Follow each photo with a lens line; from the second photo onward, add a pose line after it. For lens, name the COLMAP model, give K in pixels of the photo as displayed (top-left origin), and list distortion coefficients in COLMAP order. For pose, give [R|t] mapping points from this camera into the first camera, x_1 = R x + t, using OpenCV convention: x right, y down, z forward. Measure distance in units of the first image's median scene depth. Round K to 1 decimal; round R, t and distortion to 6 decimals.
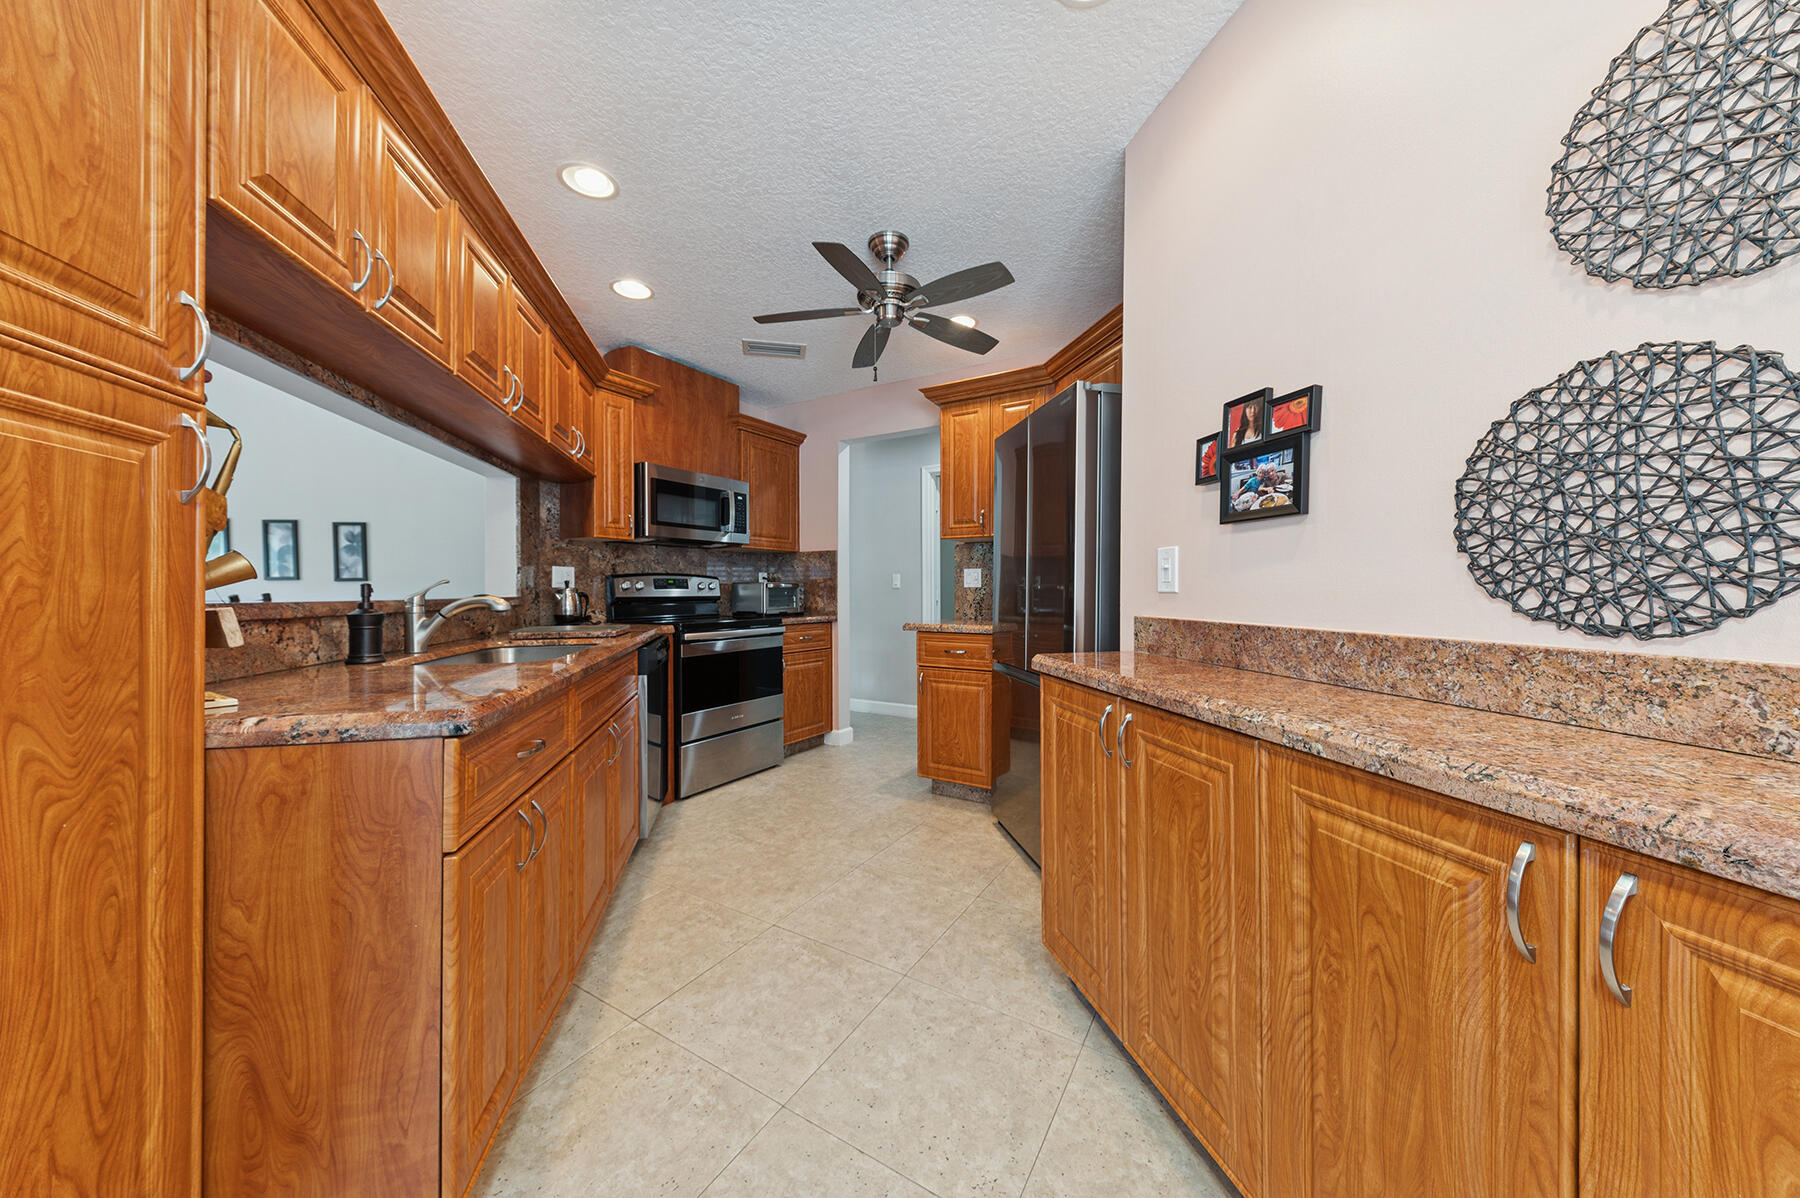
lens RADIAL K [[614.2, 0, 900.2], [0, 614.2, 591.9], [0, 0, 1]] dist [-0.002143, -0.000039]
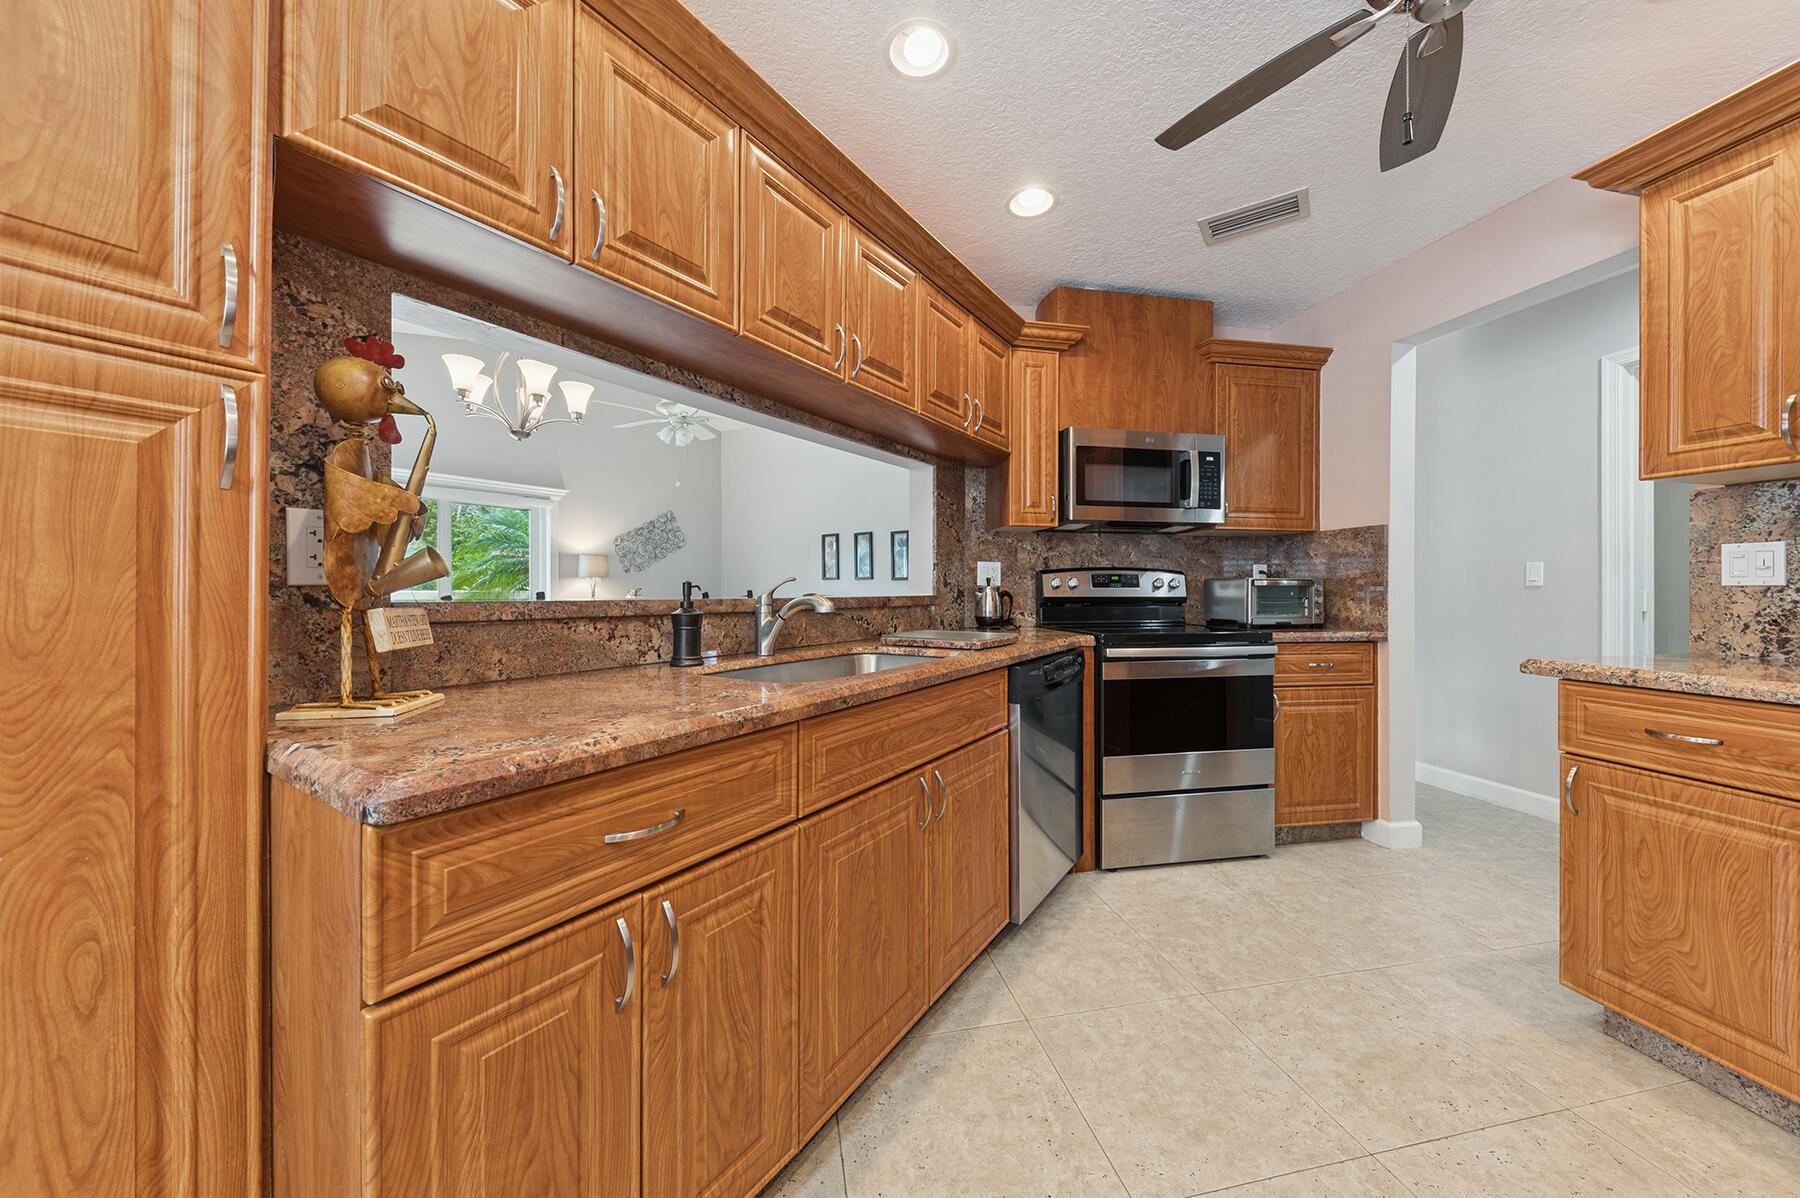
lens RADIAL K [[646.2, 0, 893.3], [0, 646.2, 588.5], [0, 0, 1]] dist [0.003148, -0.002151]
pose [[0.686020, 0.004259, -0.727571, 0.037976], [-0.005850, 0.999983, 0.000338, -0.002593], [0.727560, 0.004024, 0.686033, 0.285889]]
